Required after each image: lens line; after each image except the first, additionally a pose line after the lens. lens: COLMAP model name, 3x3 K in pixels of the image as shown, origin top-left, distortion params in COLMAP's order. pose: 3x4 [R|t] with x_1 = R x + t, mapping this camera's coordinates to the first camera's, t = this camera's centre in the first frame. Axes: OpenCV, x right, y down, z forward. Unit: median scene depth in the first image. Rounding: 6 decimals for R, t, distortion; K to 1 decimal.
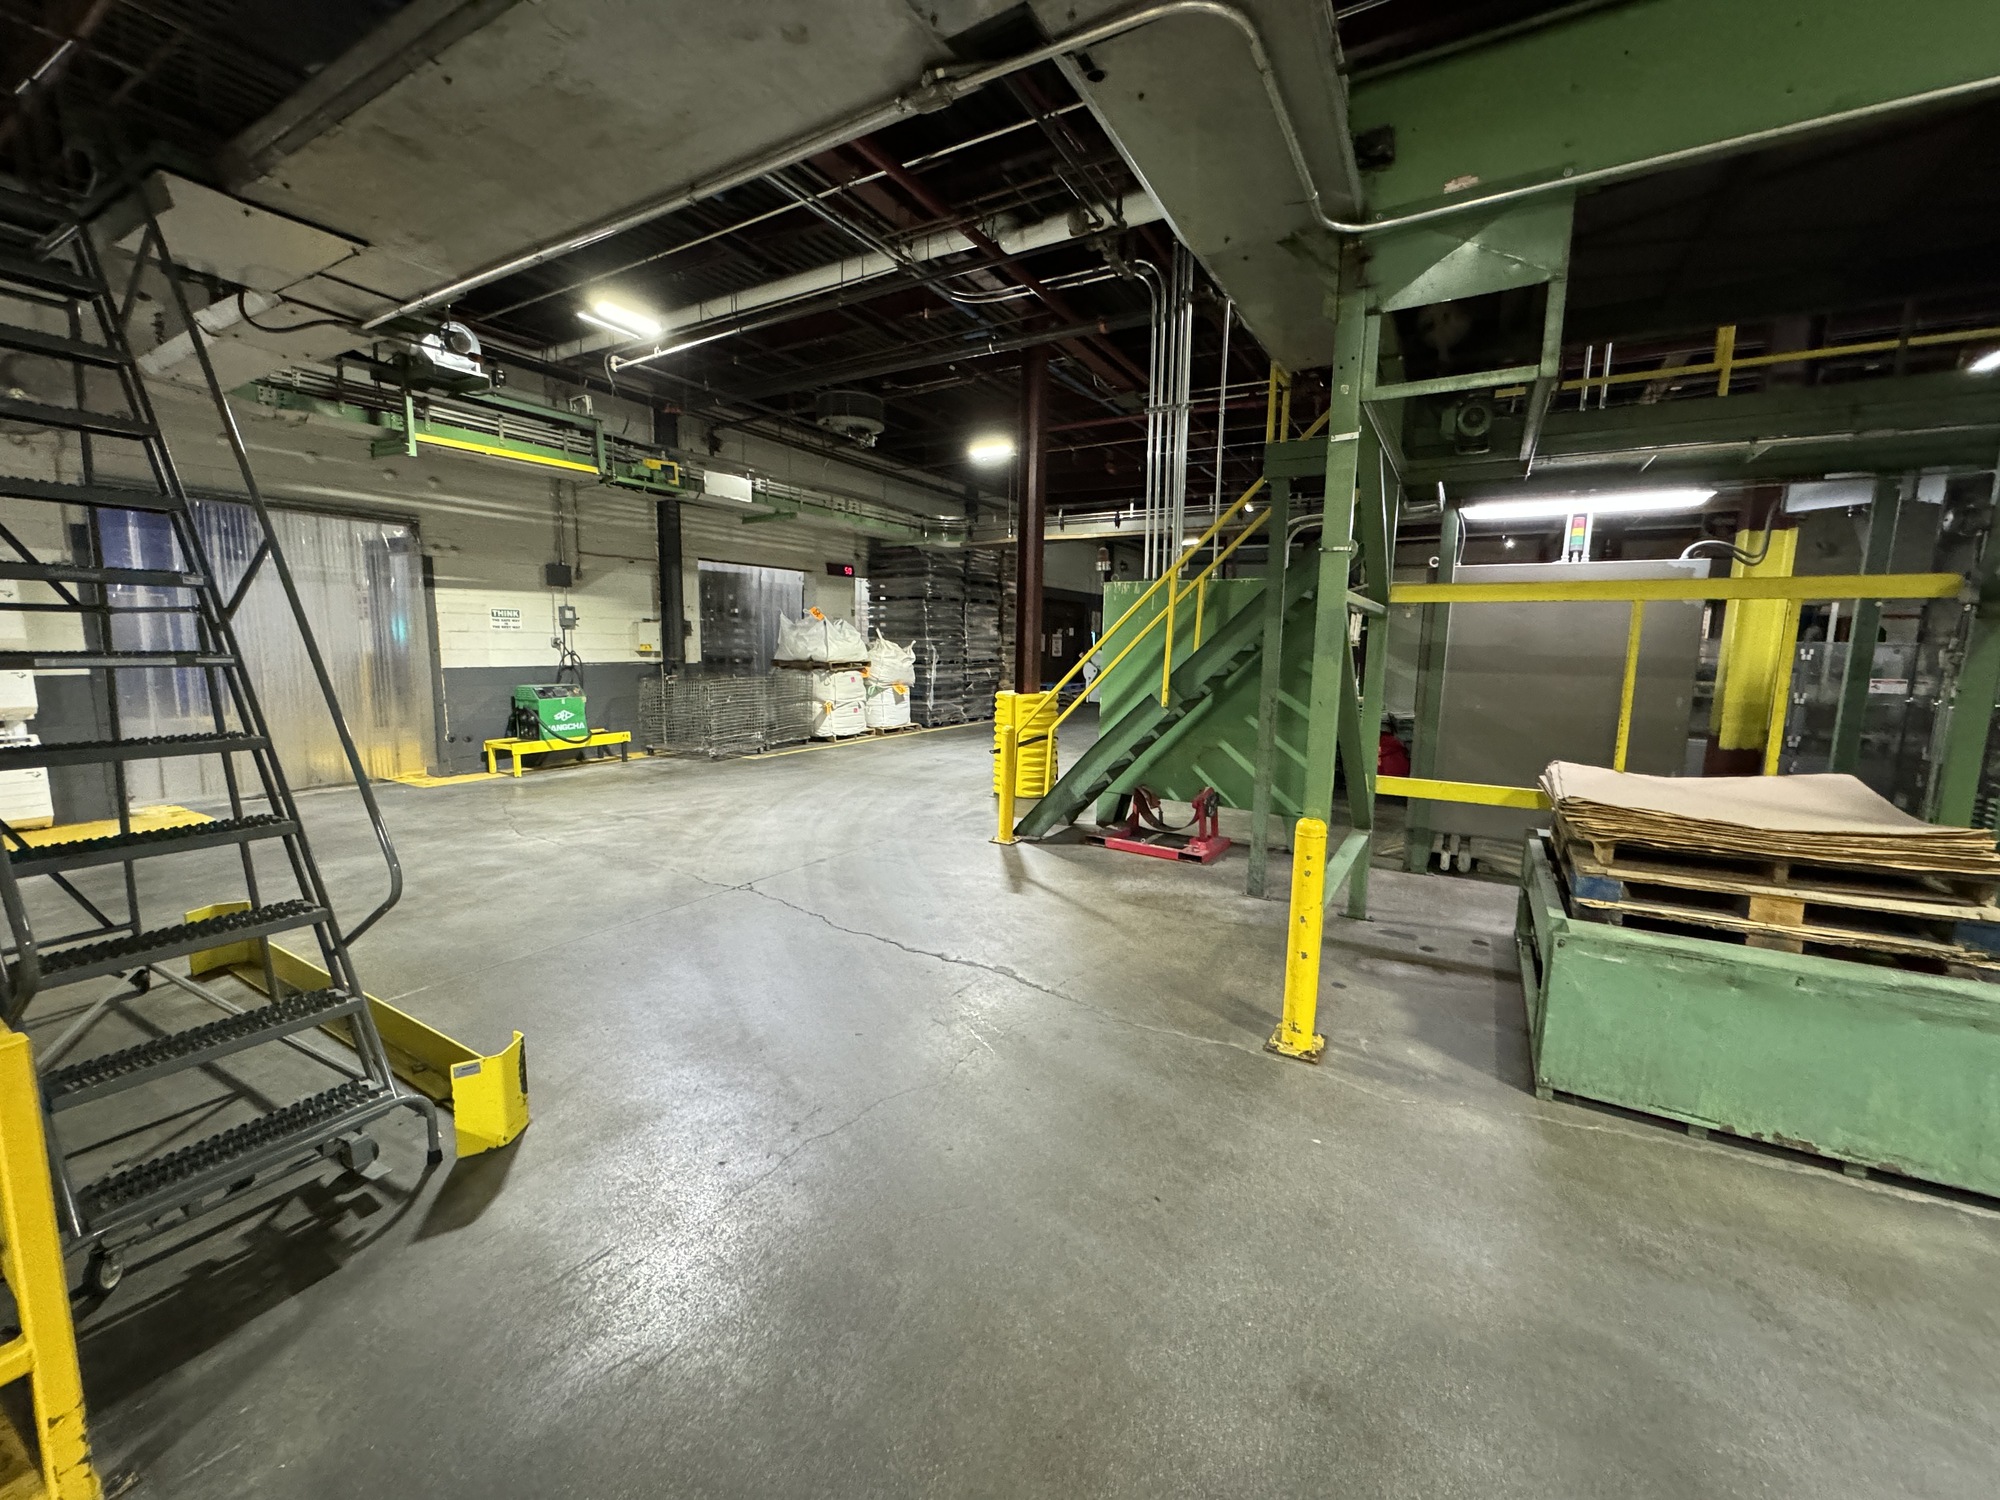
lens RADIAL K [[796.2, 0, 1004.9], [0, 796.2, 740.2], [0, 0, 1]] dist [-0.003032, 0.000551]
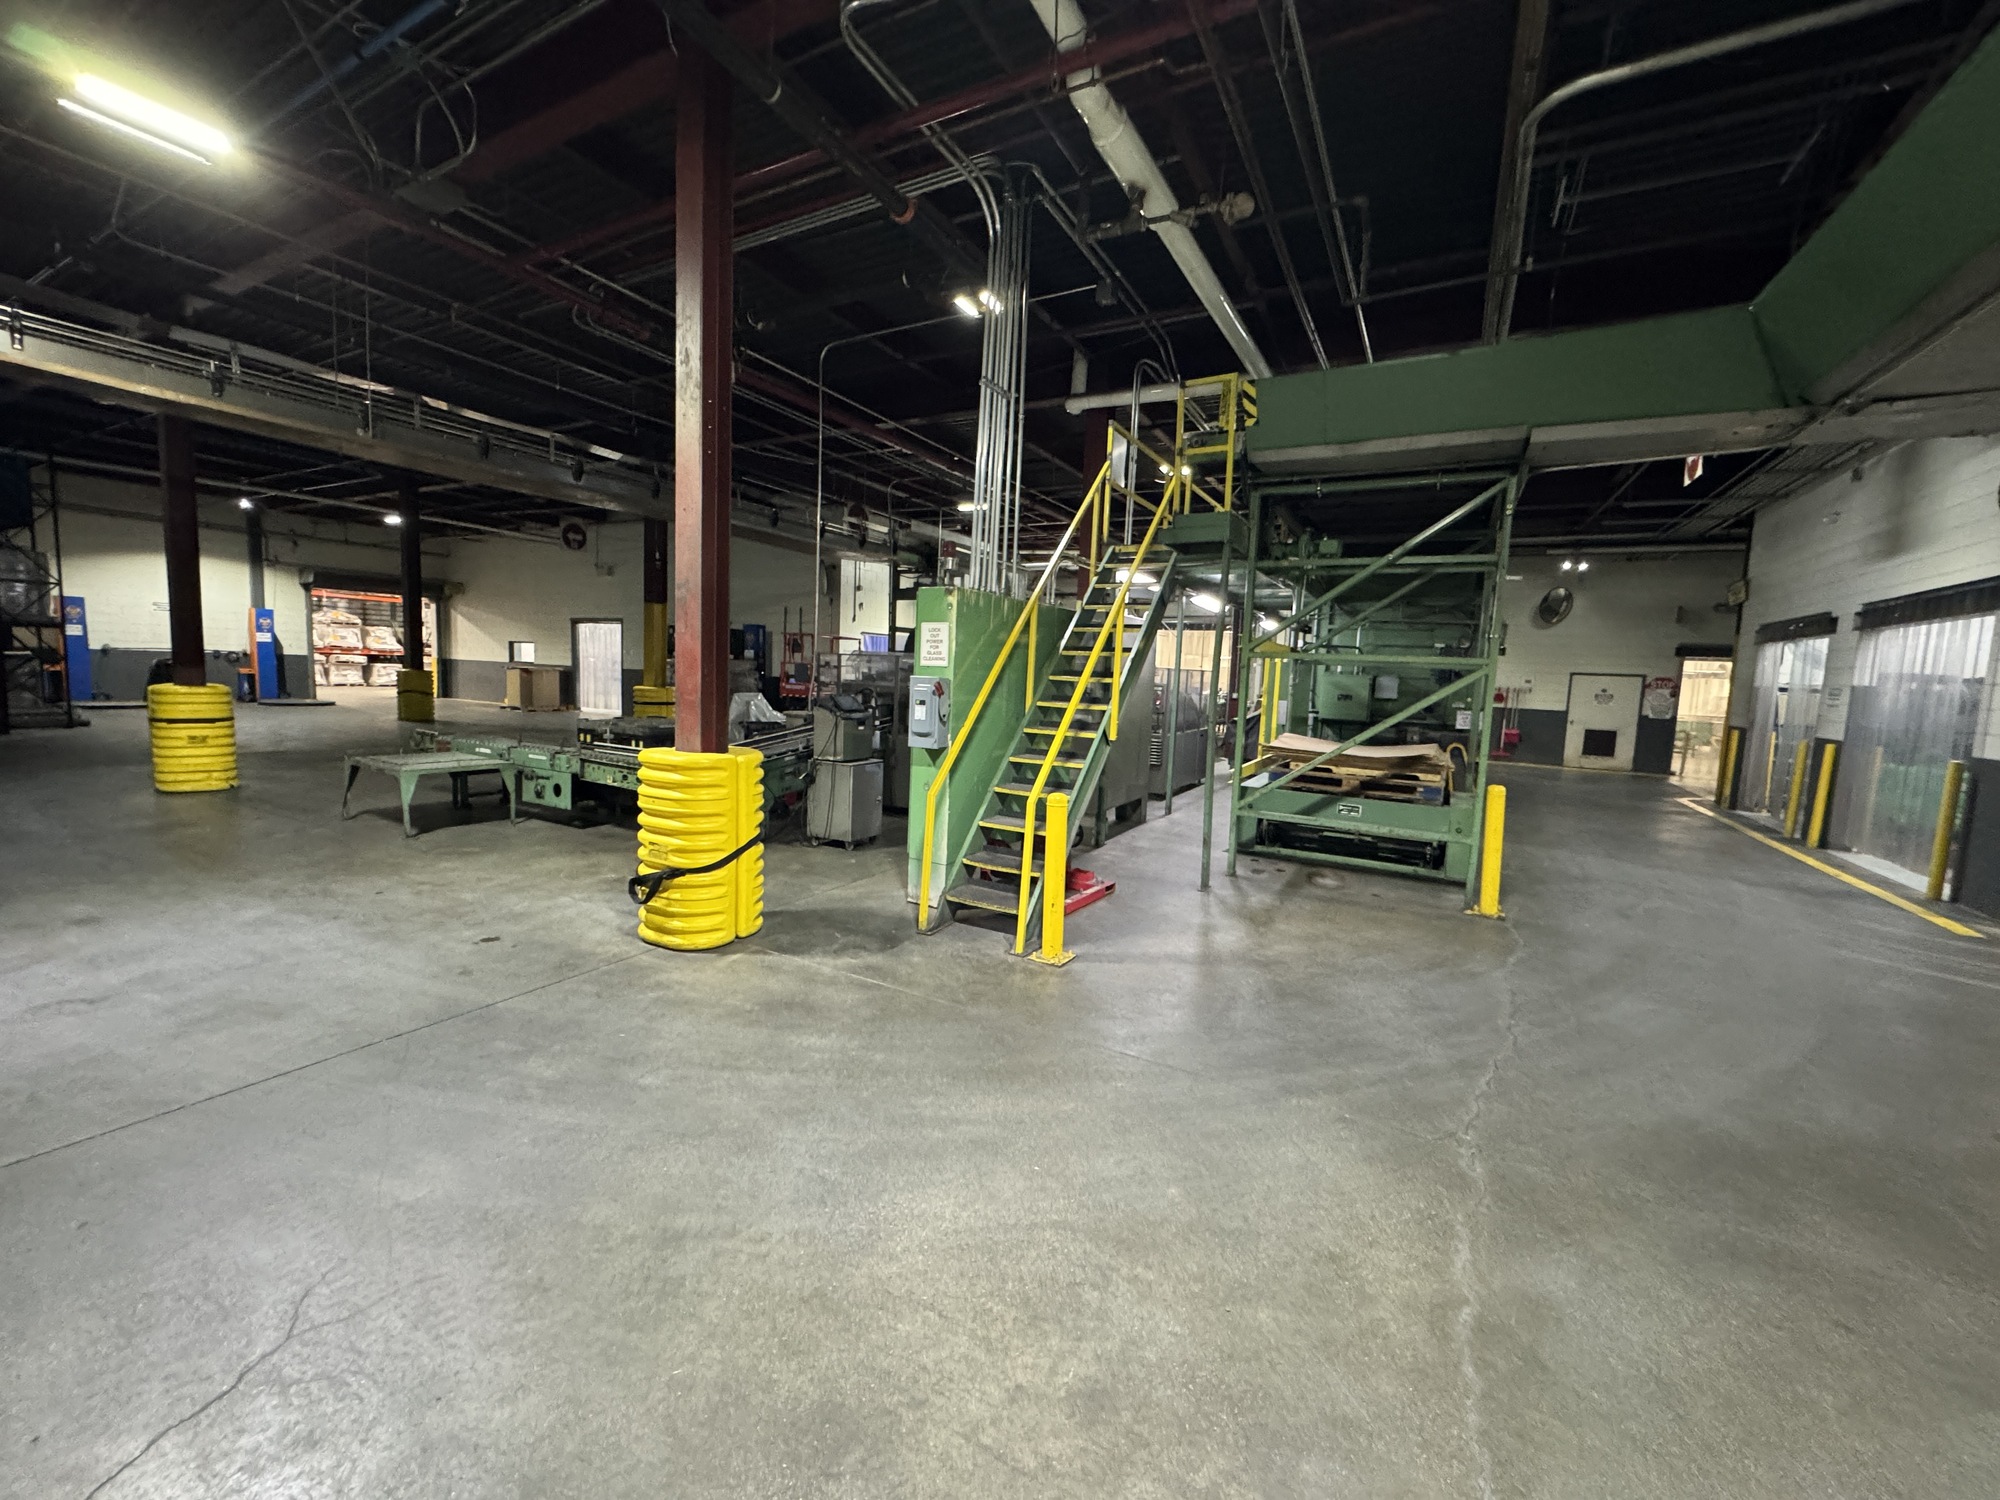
lens RADIAL K [[796.2, 0, 1000.1], [0, 796.2, 757.3], [0, 0, 1]] dist [-0.003032, 0.000551]
pose [[-0.020747, -0.120546, 0.992491, -0.415958], [0.089232, 0.988520, 0.121929, -0.084550], [-0.995795, 0.091092, -0.009752, 0.653467]]
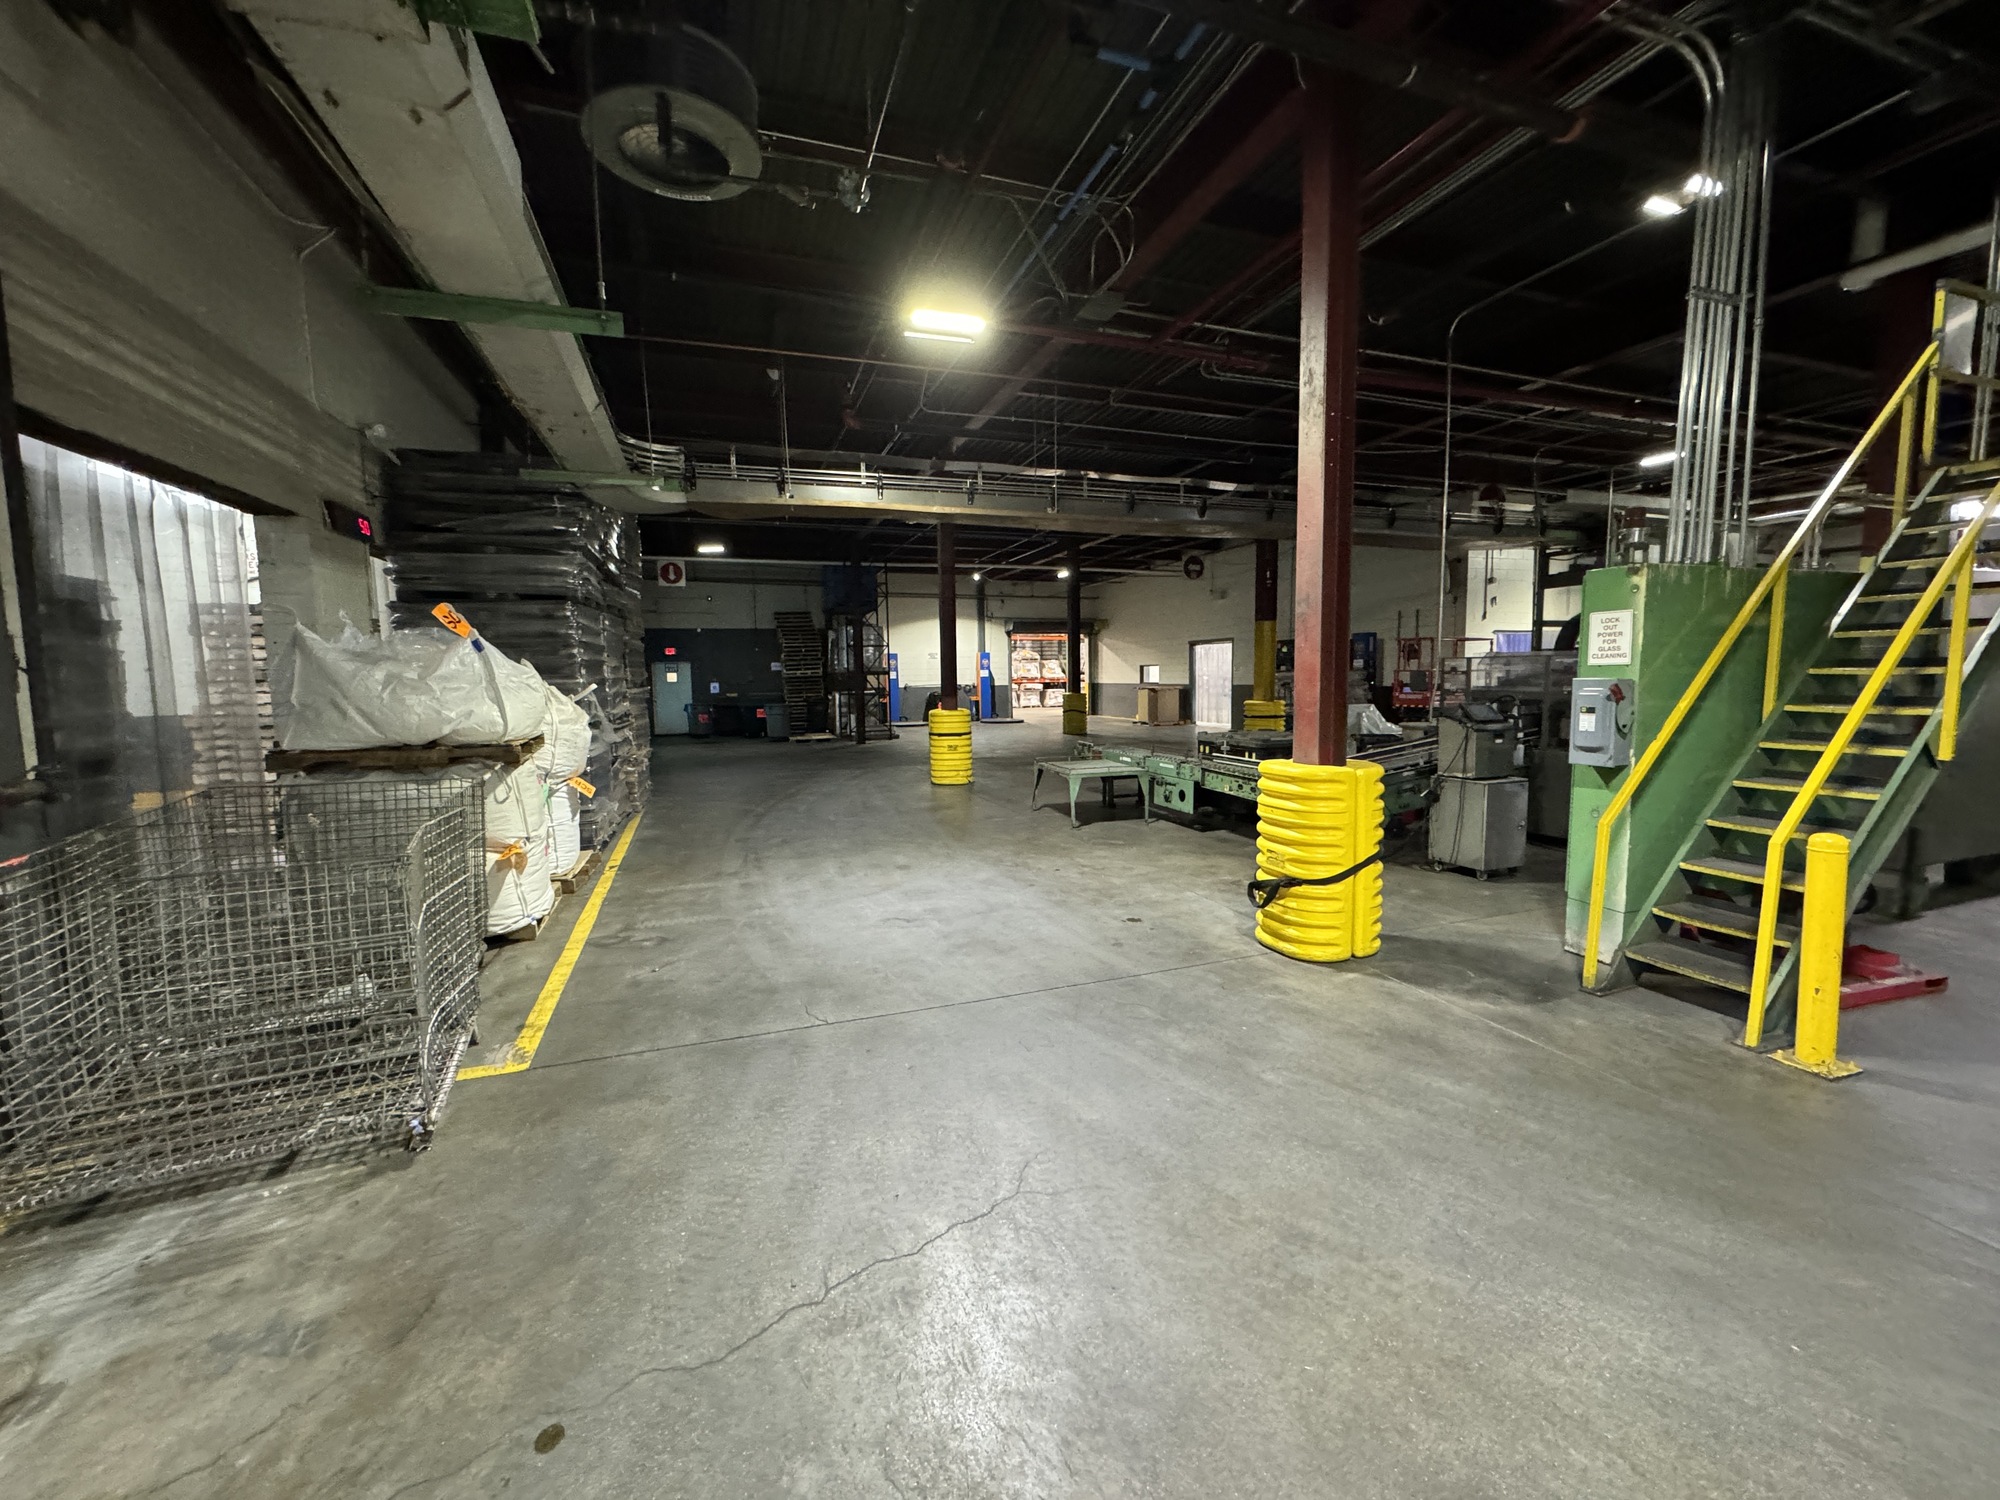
lens RADIAL K [[796.2, 0, 994.5], [0, 796.2, 754.4], [0, 0, 1]] dist [-0.003032, 0.000551]
pose [[0.645350, -0.096255, 0.757798, -0.425610], [0.121023, 0.992384, 0.022987, -0.086082], [-0.754239, 0.076876, 0.652084, 0.660745]]
